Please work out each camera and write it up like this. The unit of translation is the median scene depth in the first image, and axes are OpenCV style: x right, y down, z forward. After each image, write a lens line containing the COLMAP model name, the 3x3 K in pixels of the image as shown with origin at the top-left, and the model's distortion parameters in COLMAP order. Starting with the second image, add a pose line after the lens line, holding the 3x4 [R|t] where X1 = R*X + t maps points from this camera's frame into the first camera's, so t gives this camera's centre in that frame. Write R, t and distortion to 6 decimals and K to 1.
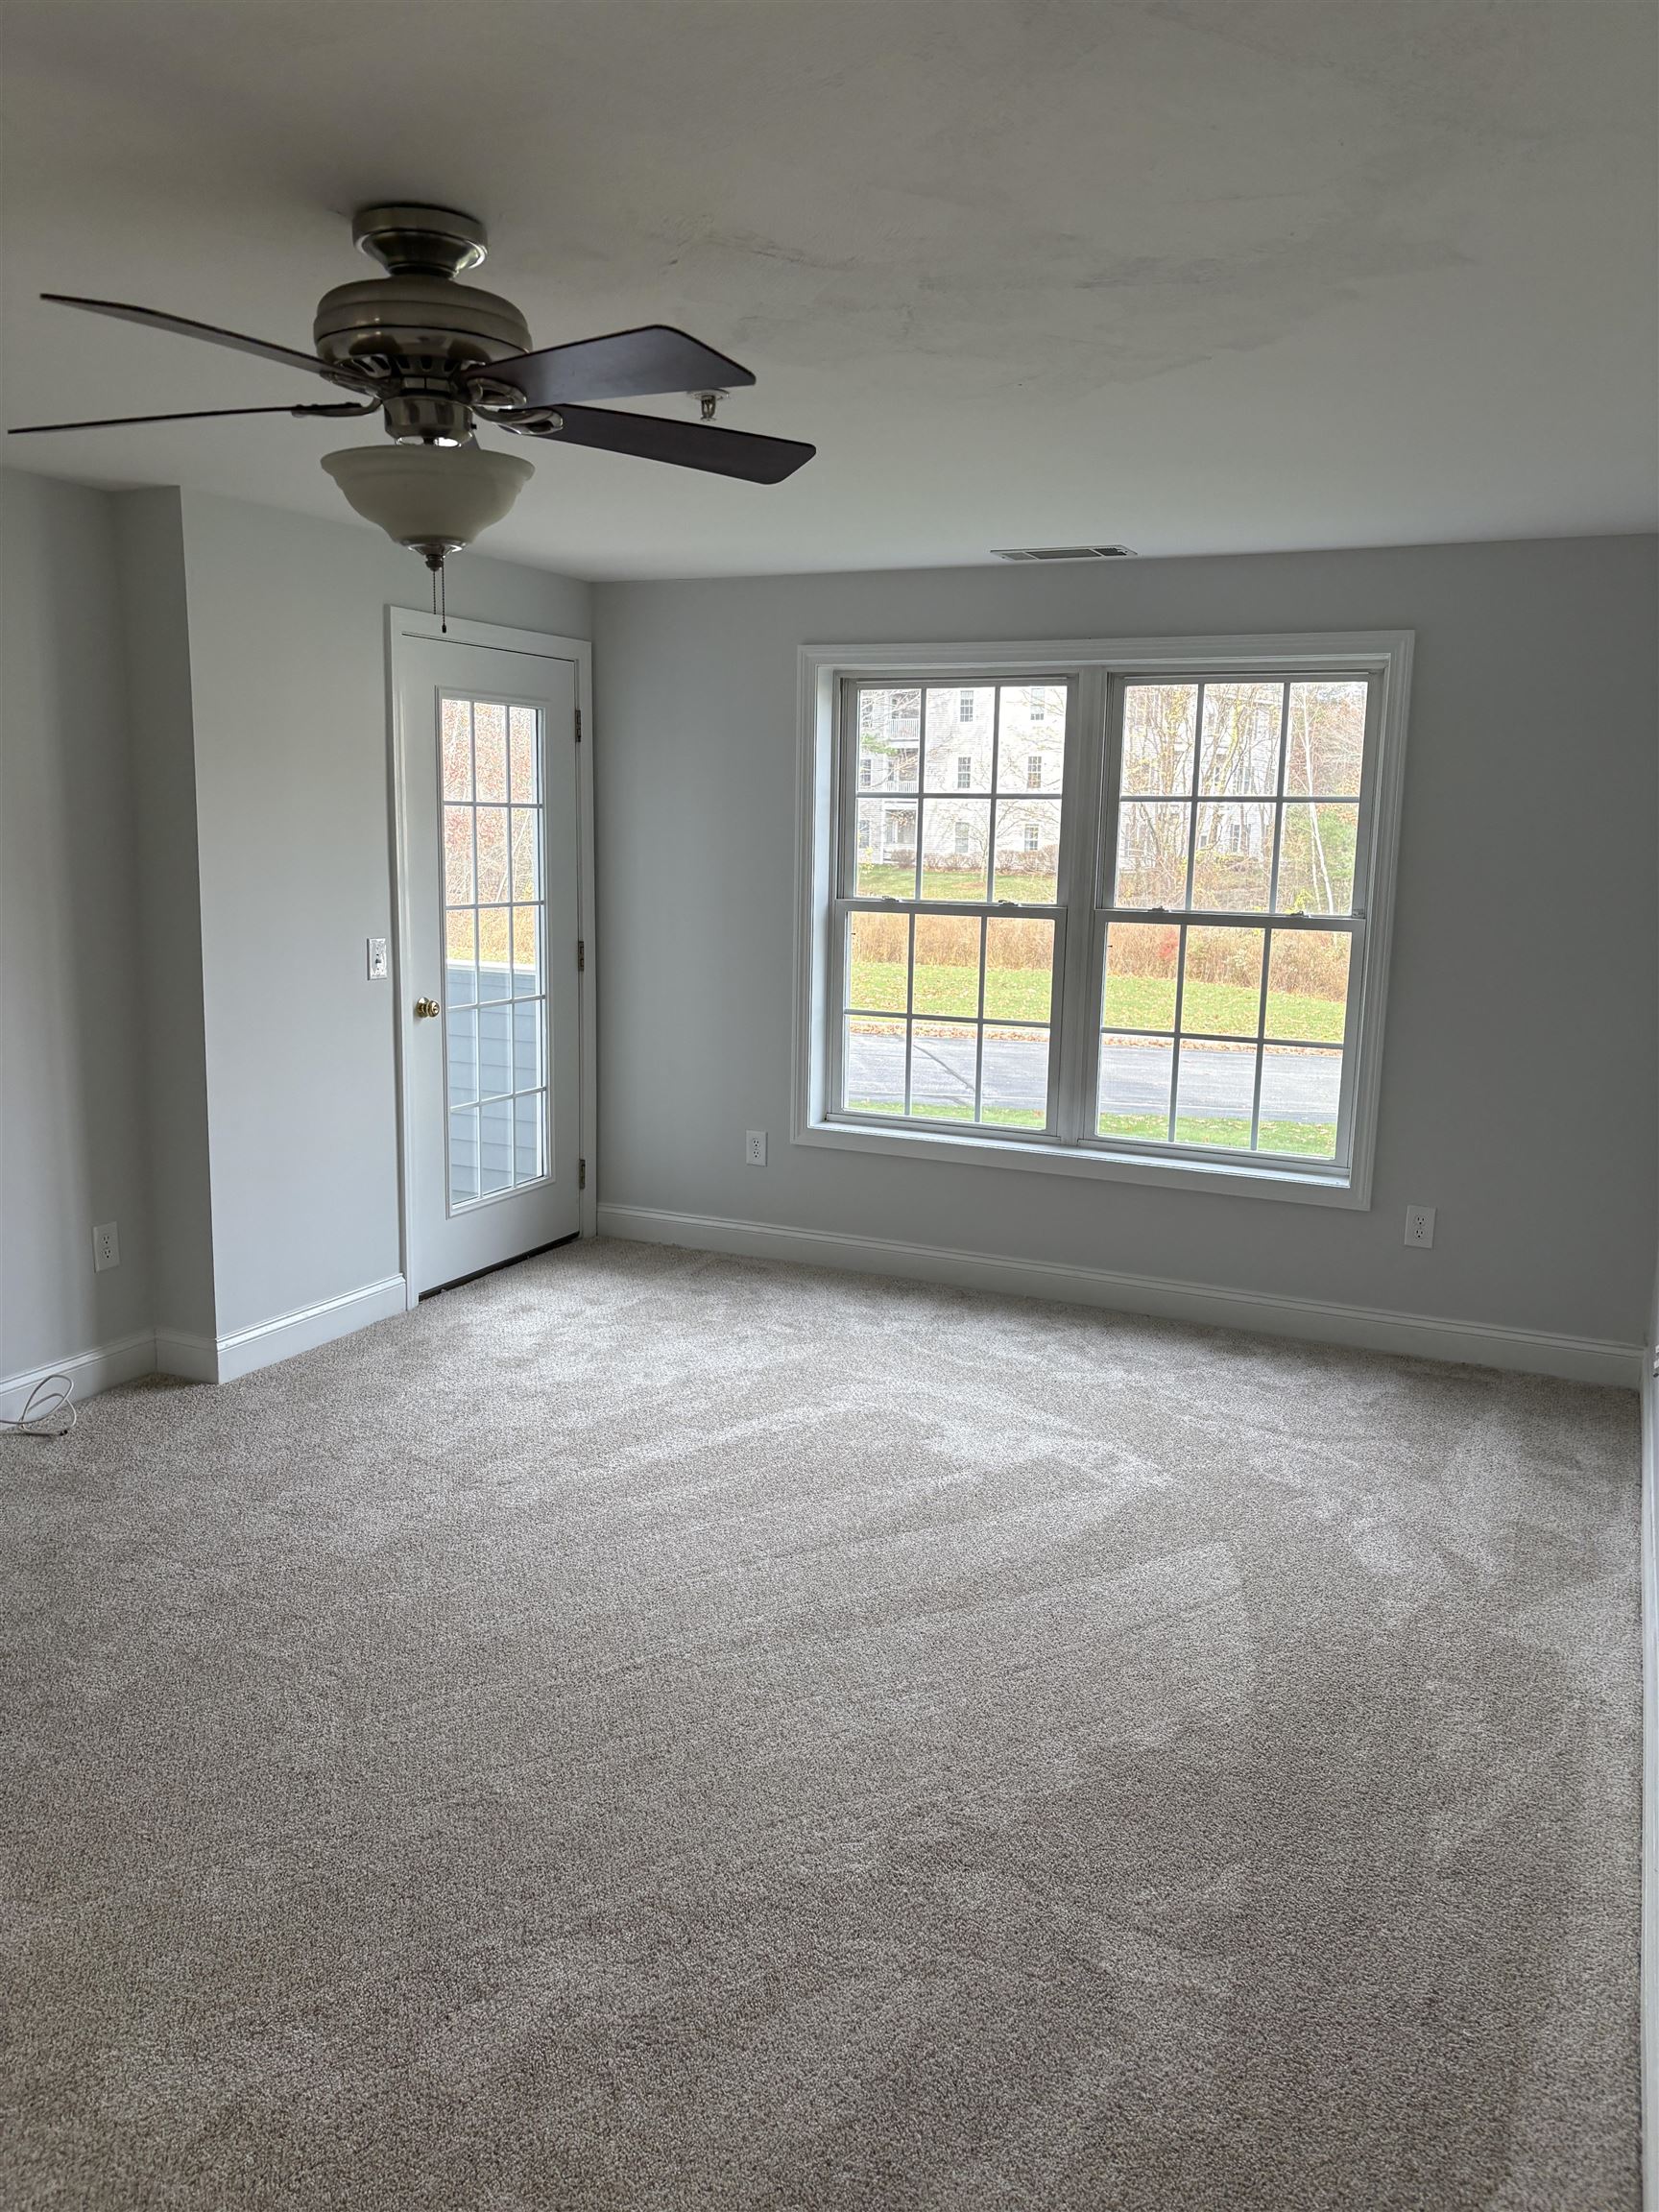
lens RADIAL K [[1664.1, 0, 816.6], [0, 1664.1, 1109.0], [0, 0, 1]] dist [0.003063, -0.008010]
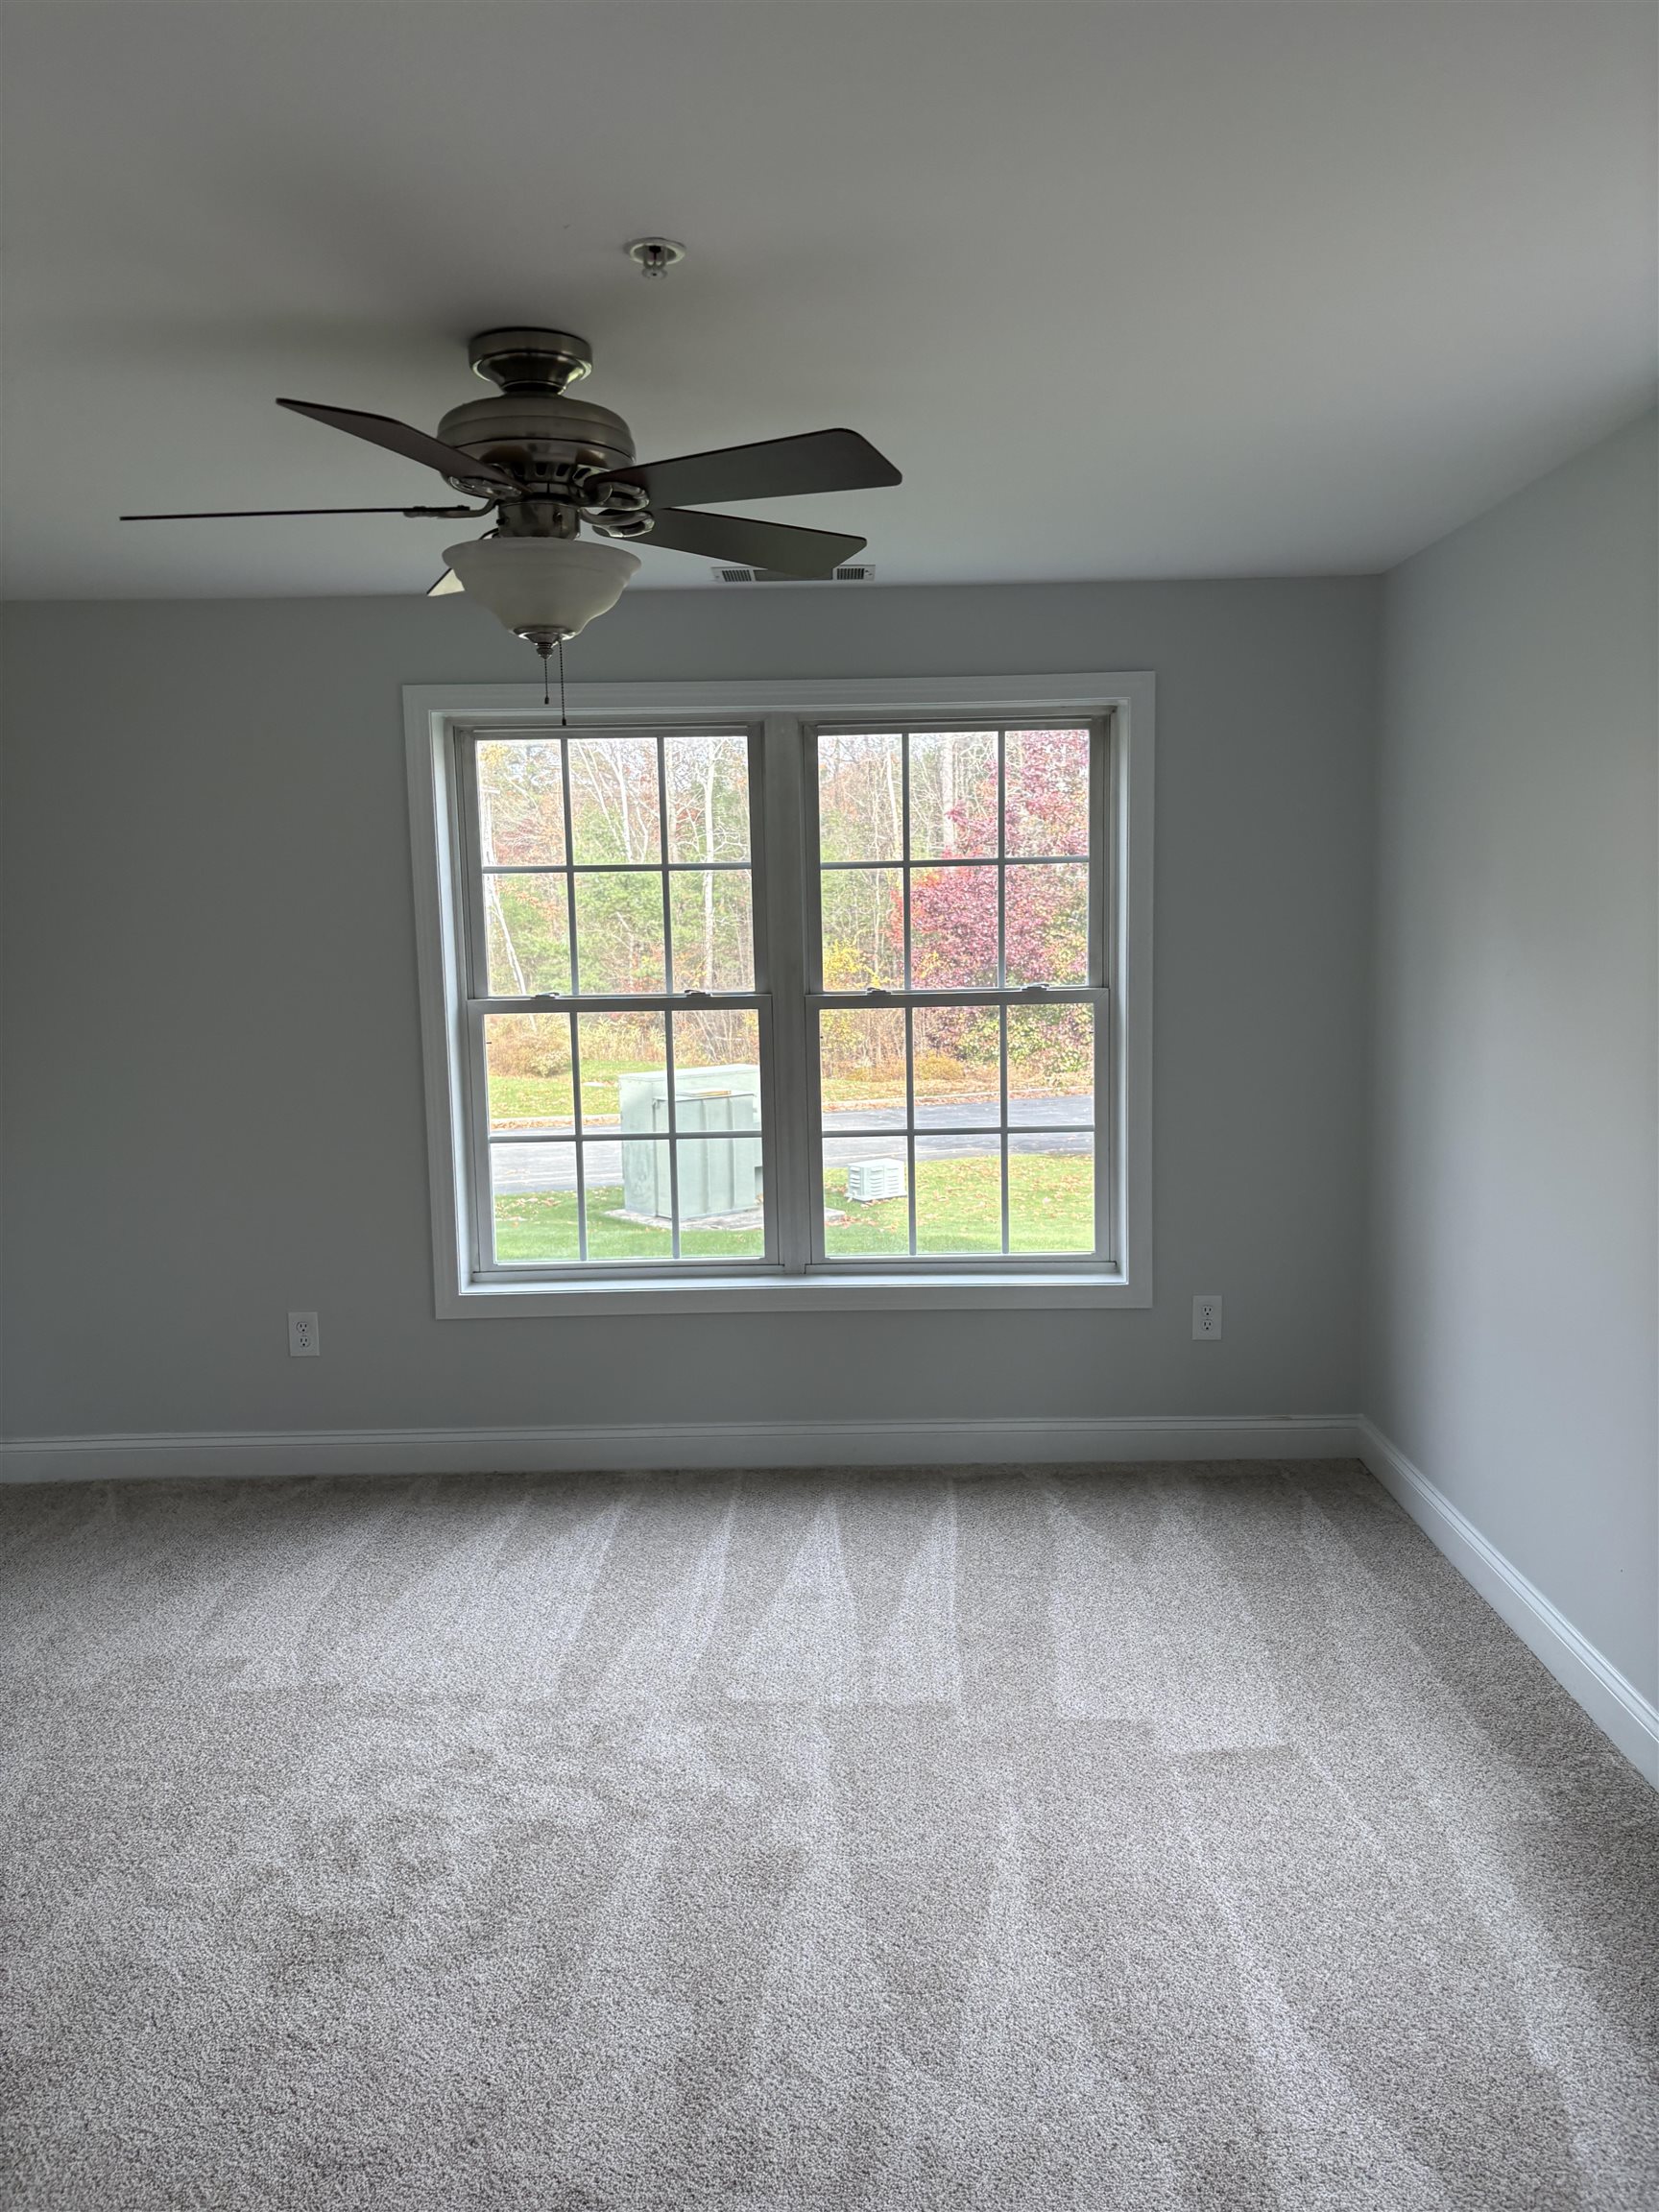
lens RADIAL K [[1882.3, 0, 833.3], [0, 1882.3, 1081.4], [0, 0, 1]] dist [0.421250, -0.002213]
pose [[0.895327, -0.075215, 0.439013, -0.246826], [0.107677, 0.992954, -0.049477, -0.025506], [-0.432198, 0.091569, 0.897117, 0.121471]]
